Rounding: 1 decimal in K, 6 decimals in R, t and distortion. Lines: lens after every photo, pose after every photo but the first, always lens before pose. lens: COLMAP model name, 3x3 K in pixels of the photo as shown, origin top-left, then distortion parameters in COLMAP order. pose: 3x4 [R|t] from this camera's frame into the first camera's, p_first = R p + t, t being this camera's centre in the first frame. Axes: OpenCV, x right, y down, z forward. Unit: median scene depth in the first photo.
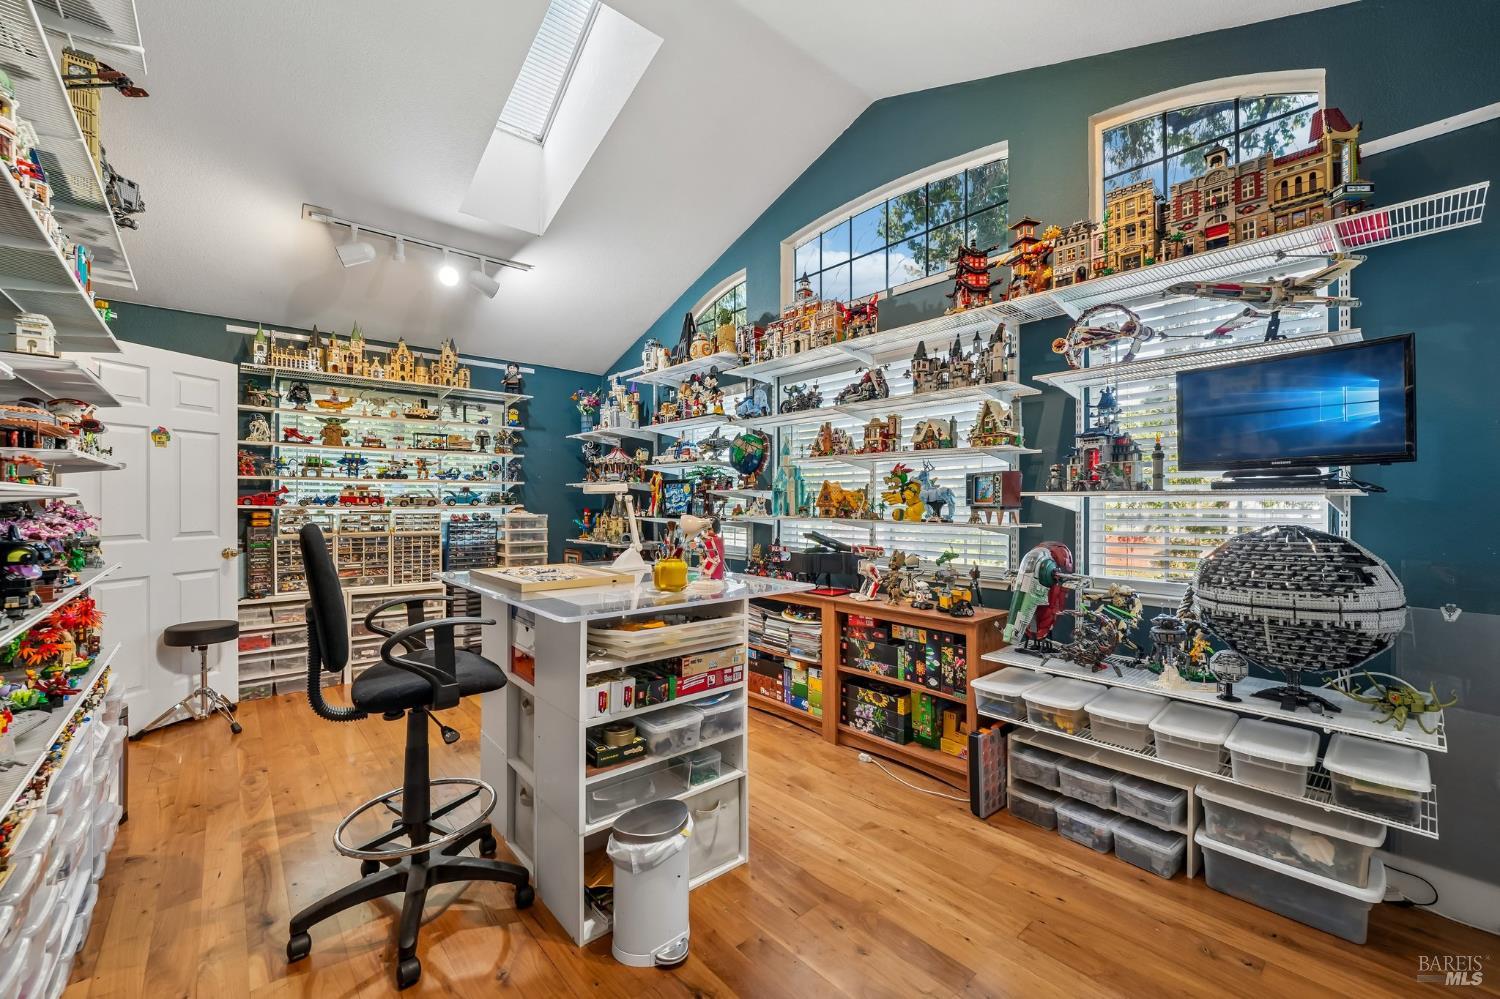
lens RADIAL K [[605.3, 0, 745.3], [0, 605.3, 501.2], [0, 0, 1]] dist [-0.003071, 0.000048]
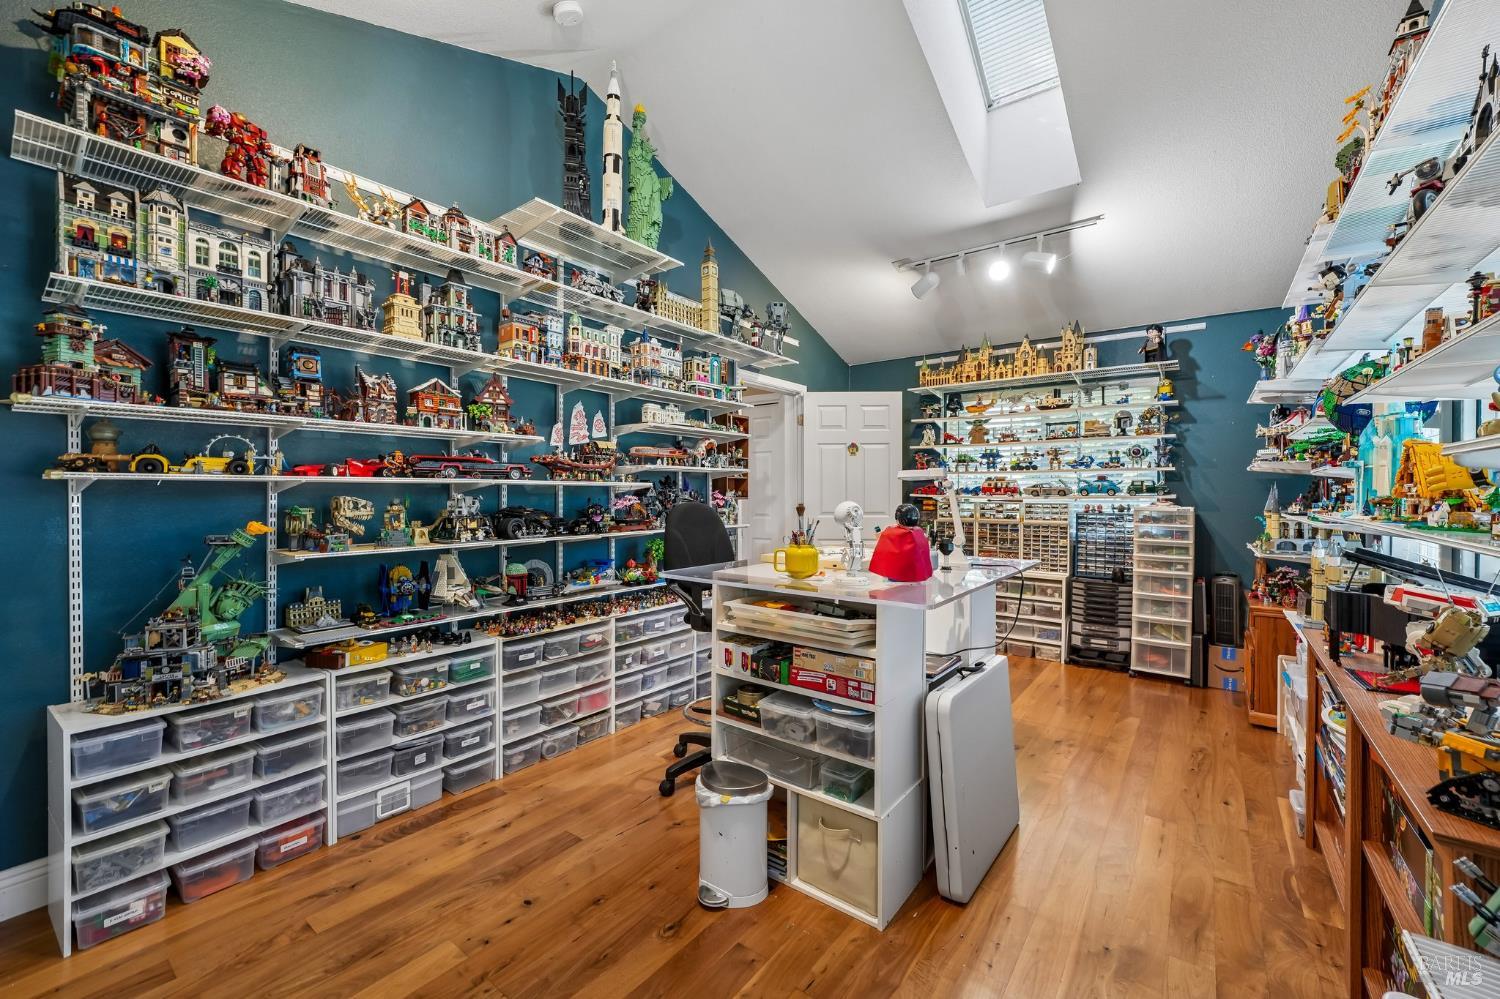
lens RADIAL K [[605.3, 0, 745.0], [0, 605.3, 493.5], [0, 0, 1]] dist [-0.003071, 0.000048]
pose [[0.199909, -0.000659, -0.979814, 0.369810], [-0.002212, 0.999997, -0.001124, 0.006578], [0.979812, 0.002392, 0.199907, 0.322614]]
